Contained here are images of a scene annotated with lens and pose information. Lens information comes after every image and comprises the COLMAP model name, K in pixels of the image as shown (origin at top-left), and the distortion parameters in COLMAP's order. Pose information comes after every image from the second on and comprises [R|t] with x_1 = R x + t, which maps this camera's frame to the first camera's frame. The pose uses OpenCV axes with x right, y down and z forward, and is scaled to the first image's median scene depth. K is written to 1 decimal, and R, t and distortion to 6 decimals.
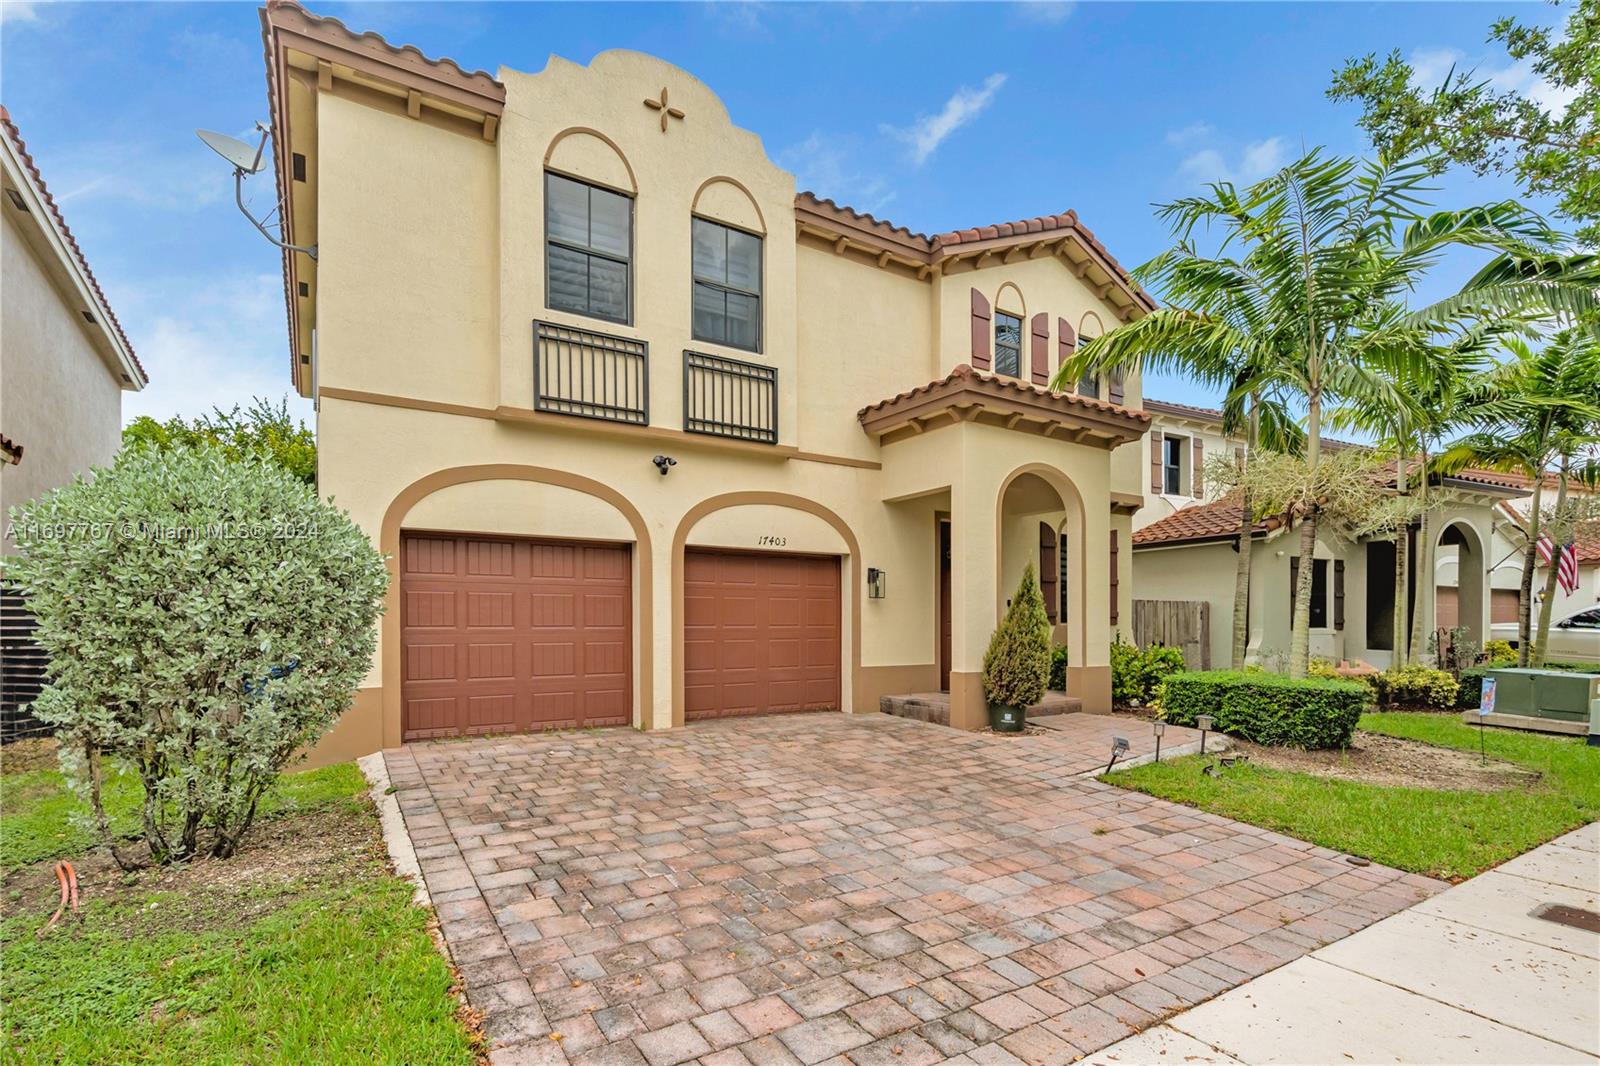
lens RADIAL K [[754.5, 0, 789.6], [0, 754.5, 628.0], [0, 0, 1]] dist [-0.003789, -0.000017]
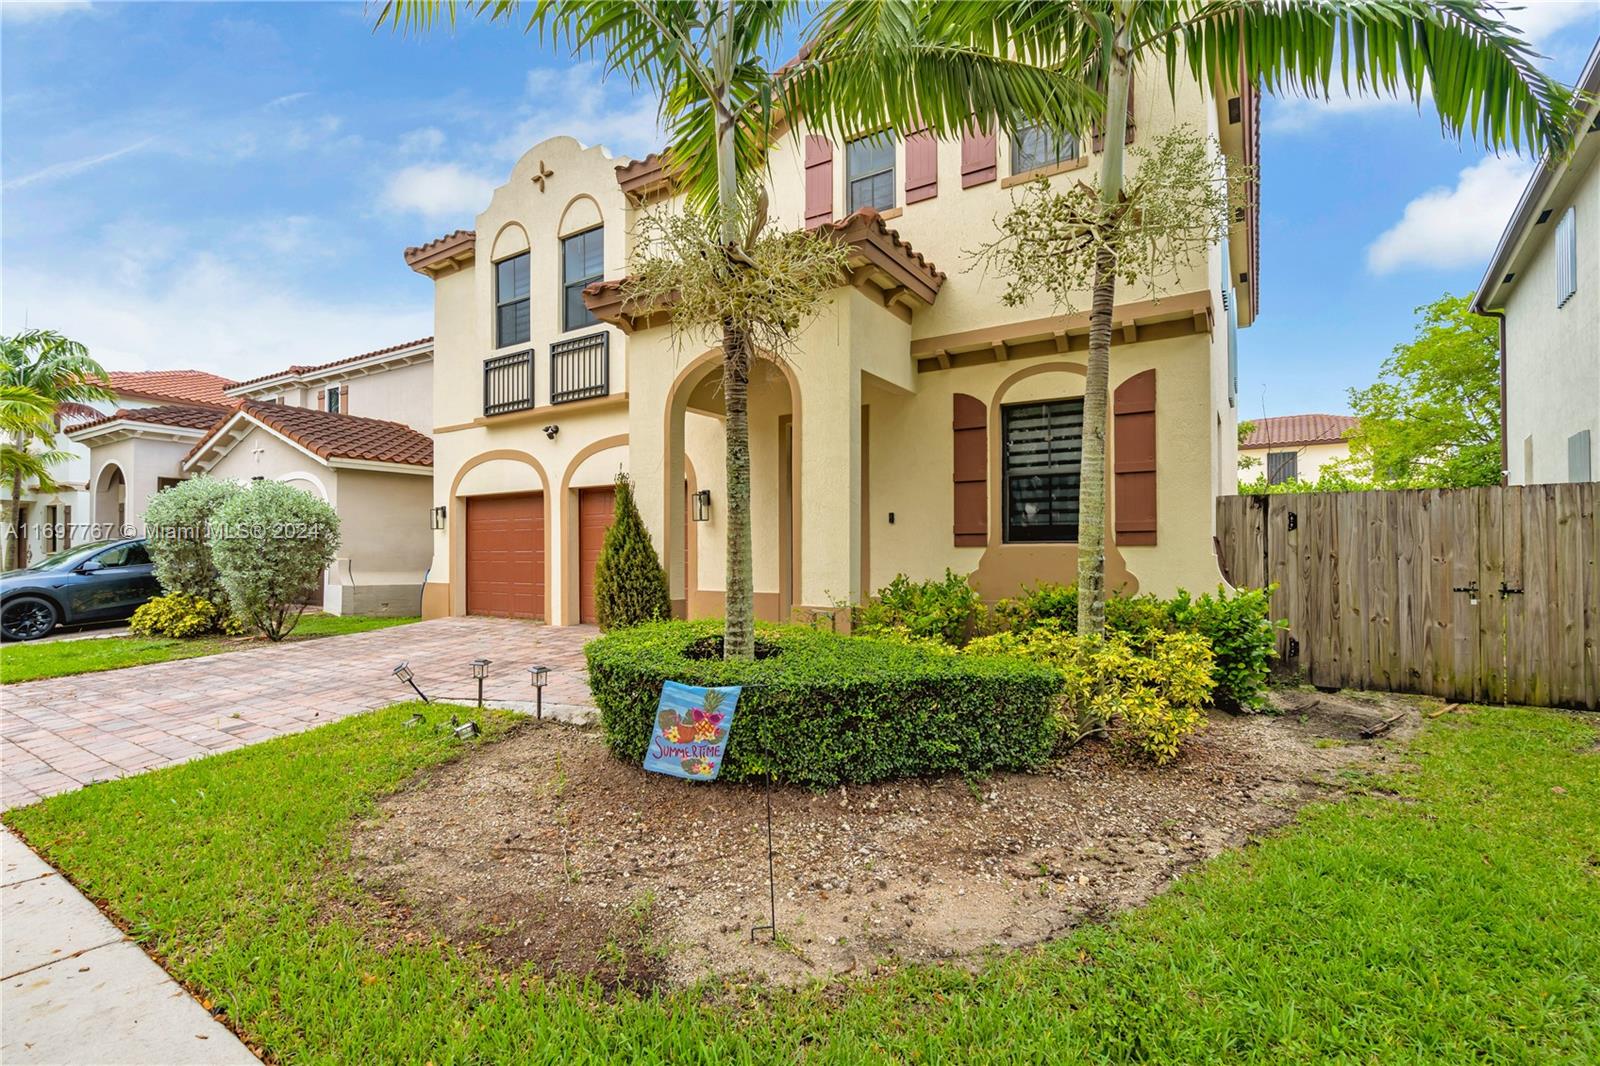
lens RADIAL K [[719.1, 0, 800.5], [0, 719.1, 541.5], [0, 0, 1]] dist [-0.000480, -0.000059]
pose [[0.436461, -0.009931, -0.899668, 1.187951], [0.002010, 0.999947, -0.010063, -0.003418], [0.899721, 0.002584, 0.436458, 0.828693]]
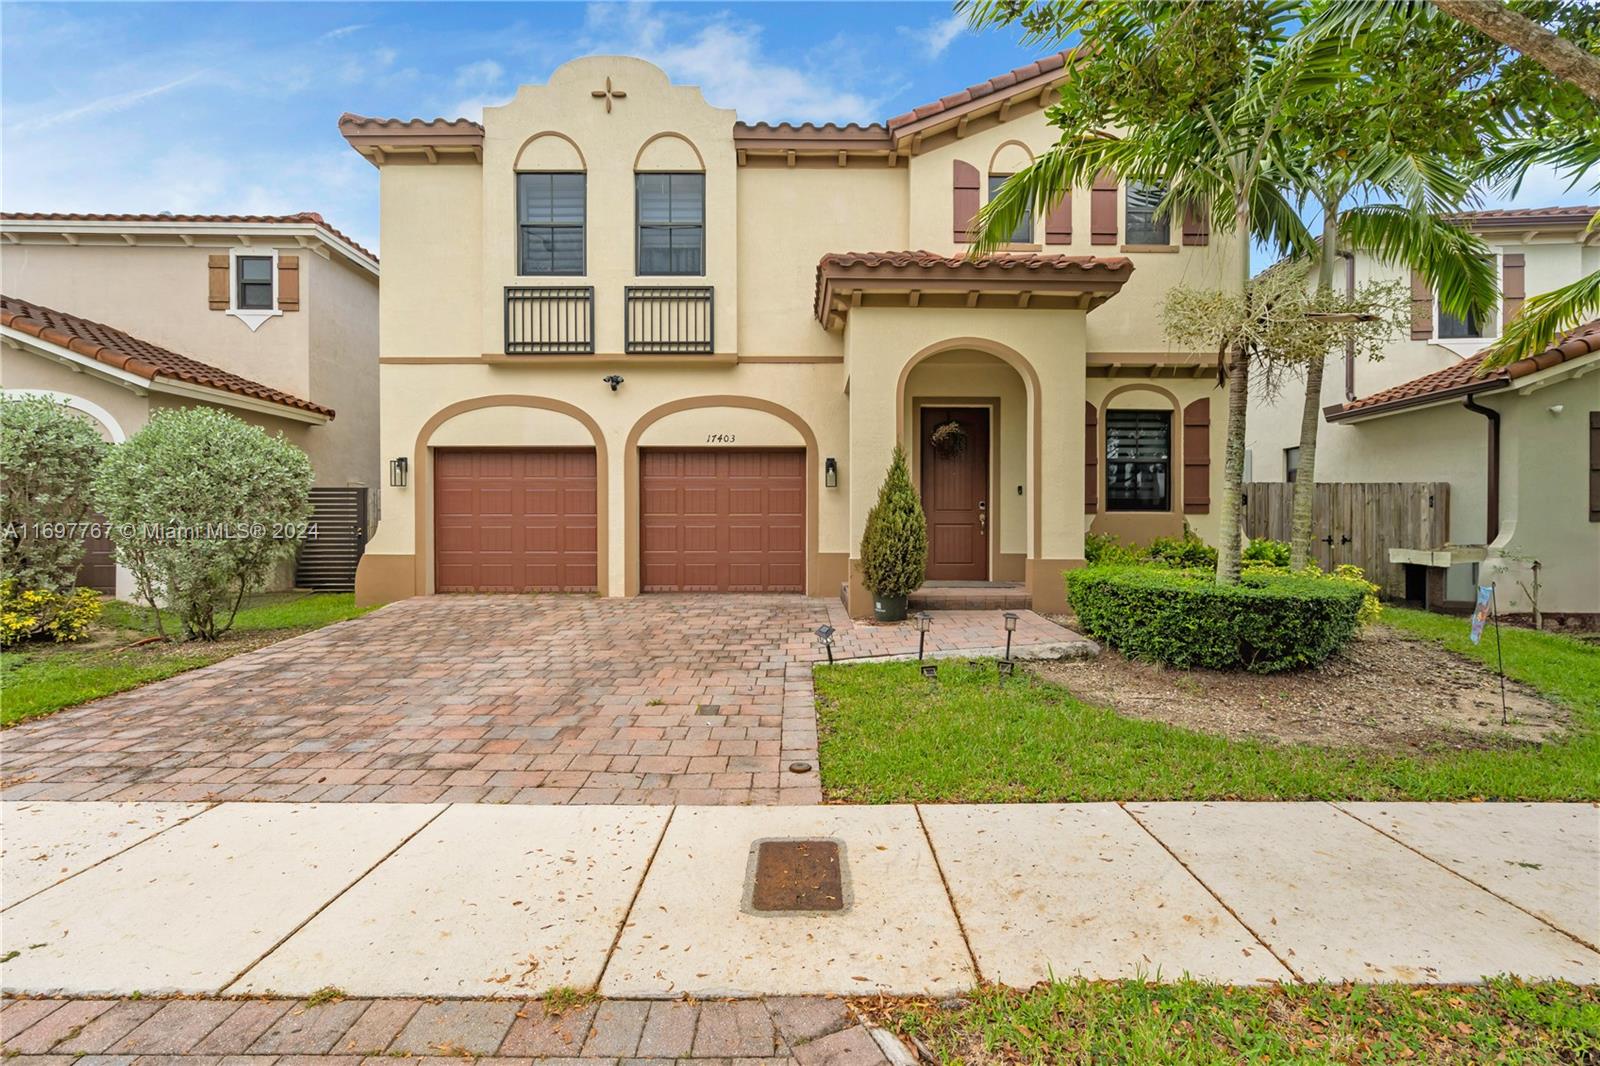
lens RADIAL K [[719.1, 0, 806.0], [0, 719.1, 522.5], [0, 0, 1]] dist [-0.000480, -0.000059]
pose [[0.854404, 0.003938, -0.519594, 0.704787], [-0.003927, 0.999992, 0.001121, 0.009661], [0.519594, 0.001082, 0.854413, 0.157445]]
